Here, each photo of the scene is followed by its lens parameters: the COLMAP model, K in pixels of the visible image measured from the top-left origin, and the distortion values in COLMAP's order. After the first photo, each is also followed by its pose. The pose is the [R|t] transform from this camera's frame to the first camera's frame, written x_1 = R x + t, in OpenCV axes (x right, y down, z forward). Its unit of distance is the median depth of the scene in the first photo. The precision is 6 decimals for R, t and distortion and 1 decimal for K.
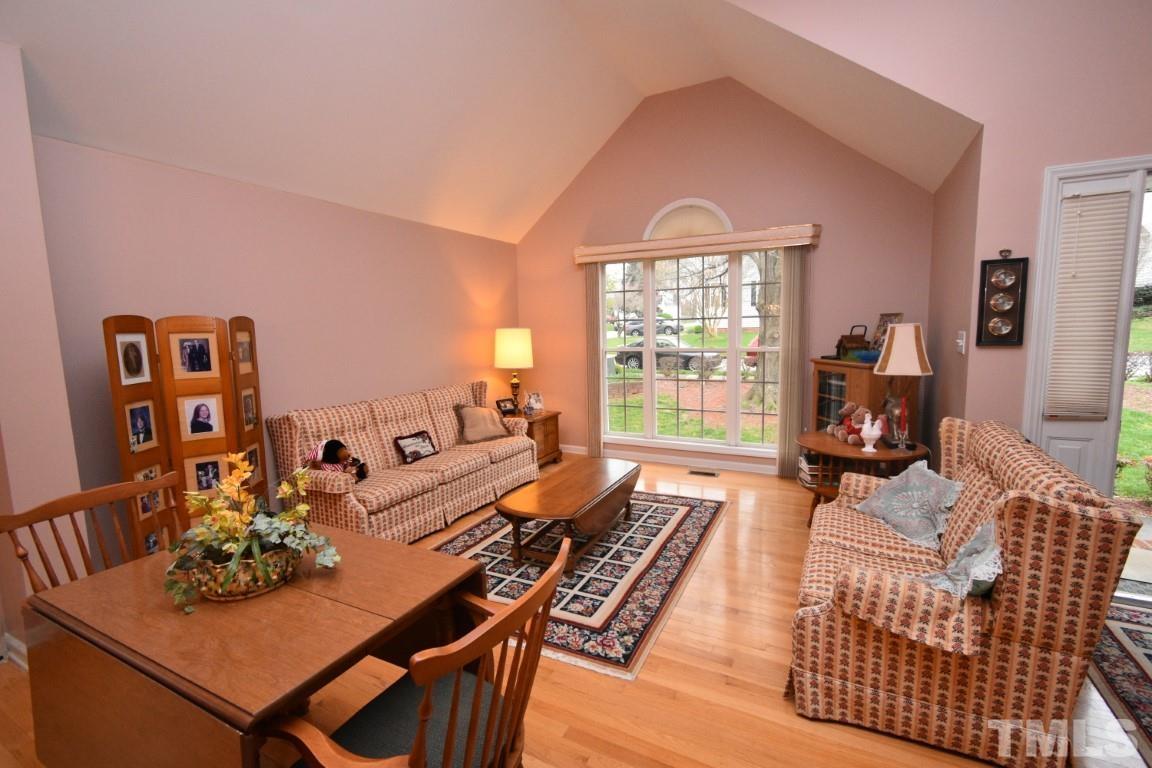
lens RADIAL K [[508.2, 0, 575.2], [0, 508.2, 385.4], [0, 0, 1]] dist [0.009162, -0.004182]
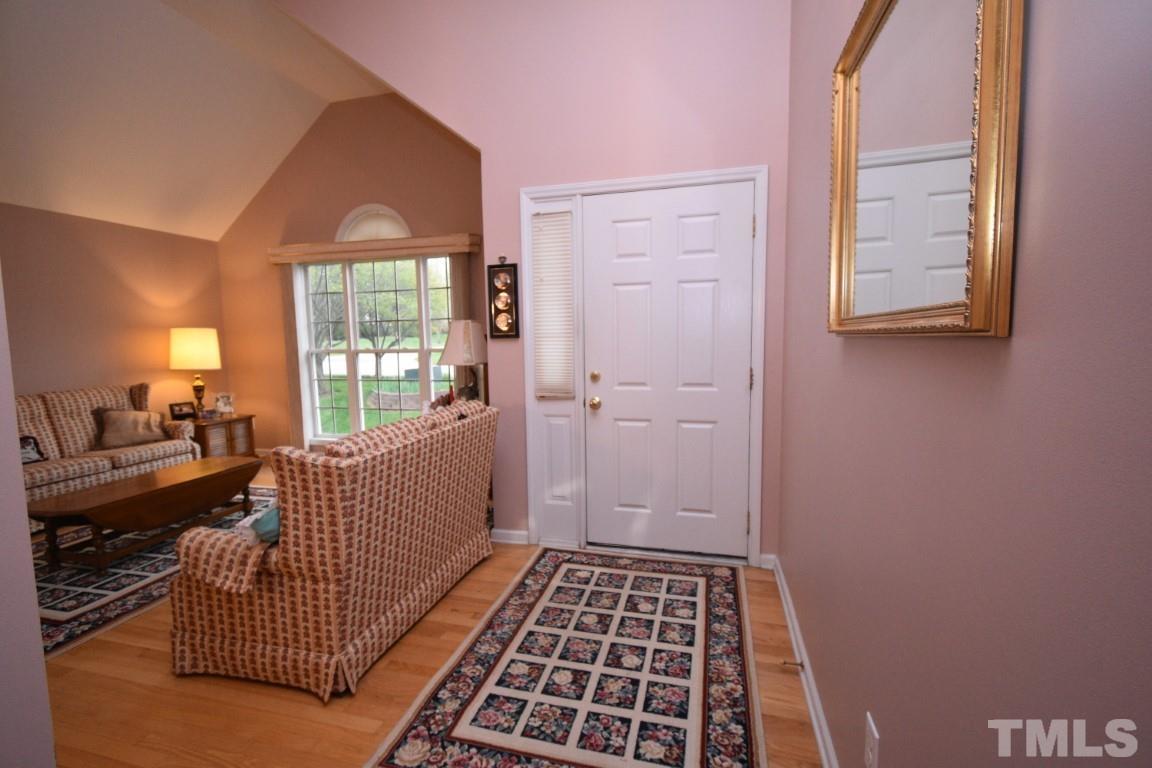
lens RADIAL K [[508.2, 0, 576.5], [0, 508.2, 384.6], [0, 0, 1]] dist [0.009162, -0.004182]
pose [[0.975056, -0.013672, 0.221536, 0.611310], [0.019159, 0.999560, -0.022637, 0.049060], [-0.221129, 0.026317, 0.974889, -0.142885]]
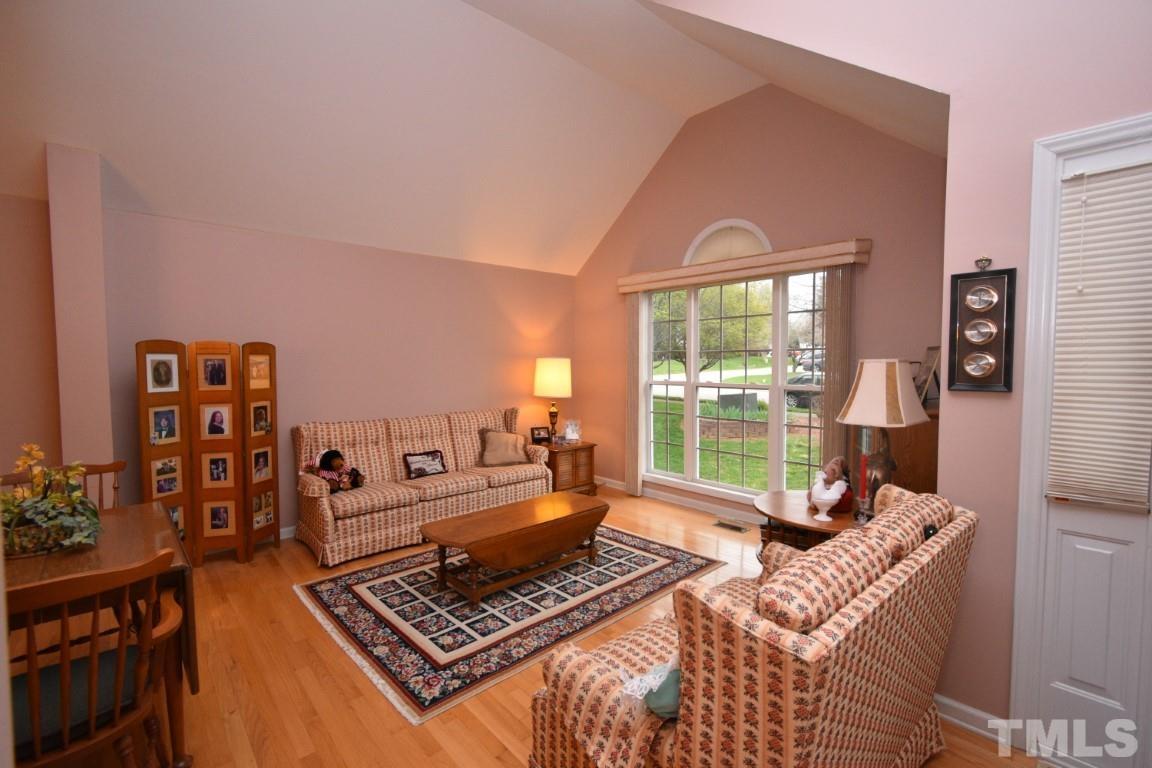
lens RADIAL K [[508.2, 0, 573.2], [0, 508.2, 386.4], [0, 0, 1]] dist [0.009162, -0.004182]
pose [[0.936315, 0.039104, -0.348977, 0.457952], [-0.059611, 0.997057, -0.048215, -0.014078], [0.346065, 0.065947, 0.935890, 0.113397]]
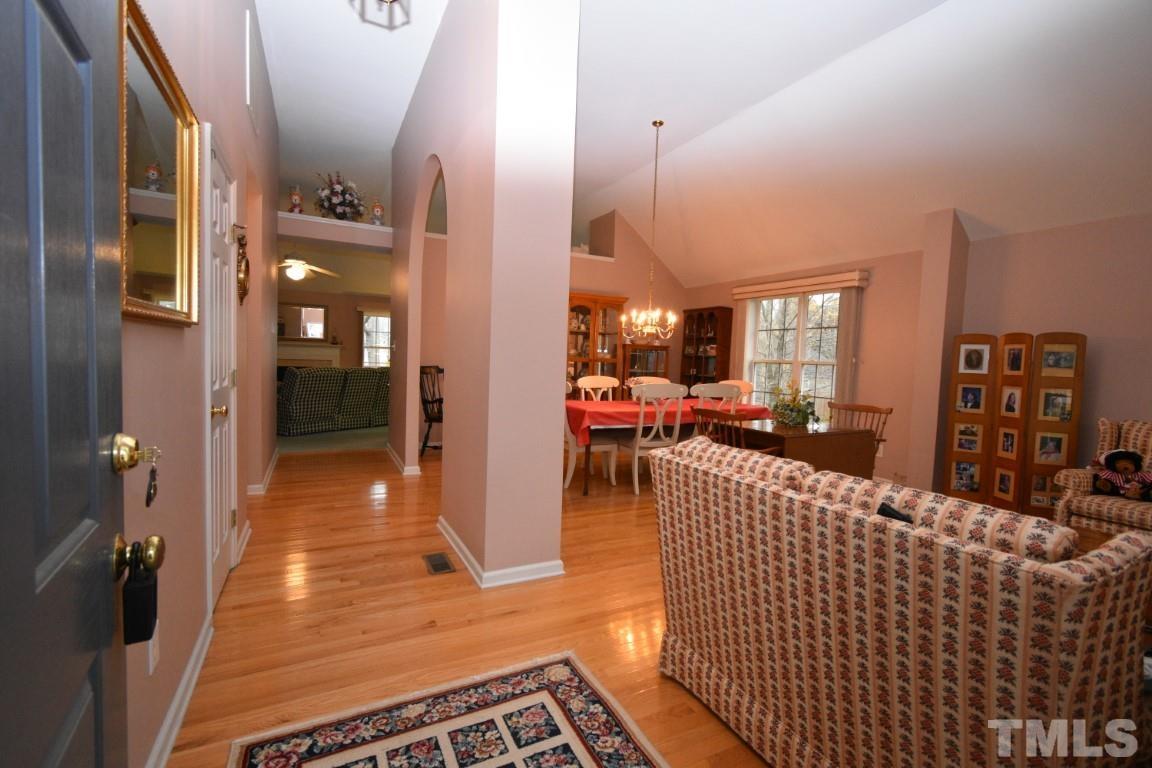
lens RADIAL K [[508.2, 0, 576.1], [0, 508.2, 383.3], [0, 0, 1]] dist [0.009162, -0.004182]
pose [[-0.578749, 0.043126, -0.814364, 1.046573], [-0.114002, 0.984517, 0.133156, -0.037717], [0.807498, 0.169903, -0.564872, 0.717232]]
